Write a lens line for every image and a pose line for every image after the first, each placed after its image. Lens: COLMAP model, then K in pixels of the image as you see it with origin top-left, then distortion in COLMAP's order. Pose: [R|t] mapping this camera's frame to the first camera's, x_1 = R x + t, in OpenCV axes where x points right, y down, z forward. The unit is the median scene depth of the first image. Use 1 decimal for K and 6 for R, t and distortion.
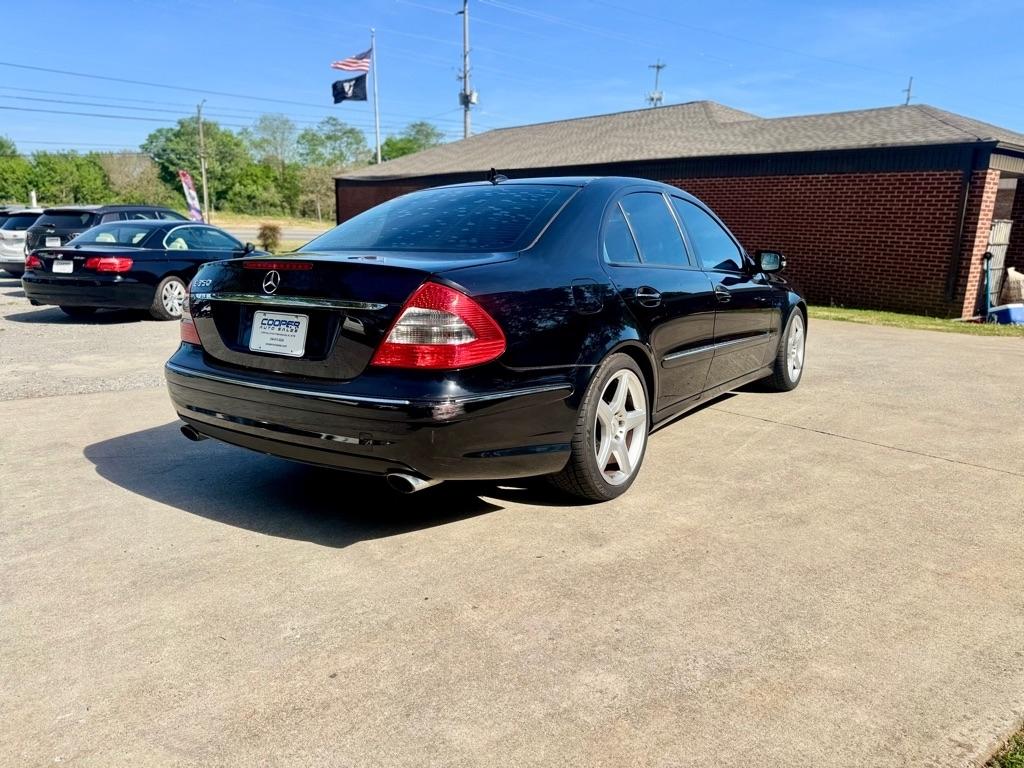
lens RADIAL K [[721.3, 0, 517.0], [0, 721.3, 389.7], [0, 0, 1]] dist [0.026863, -0.035574]
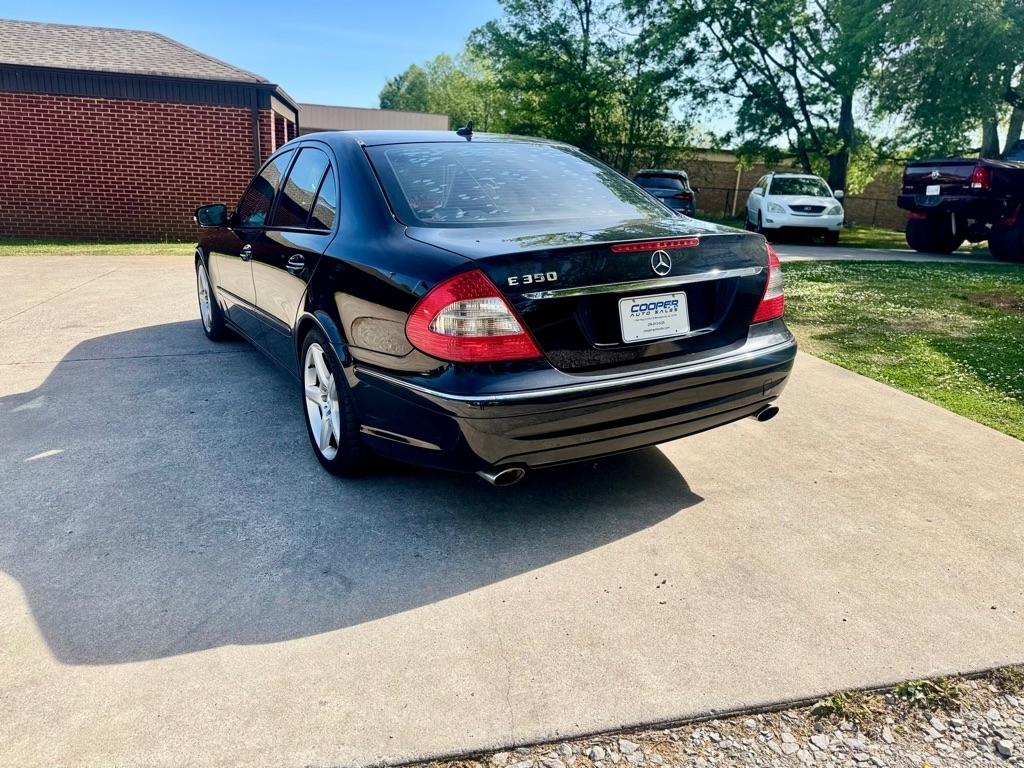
lens RADIAL K [[701.4, 0, 514.6], [0, 701.4, 389.4], [0, 0, 1]] dist [0.048030, -0.060429]
pose [[0.408240, -0.270364, 0.871919, -1.185098], [0.174781, 0.960615, 0.216033, -0.209674], [-0.895986, 0.064202, 0.439416, 0.747458]]
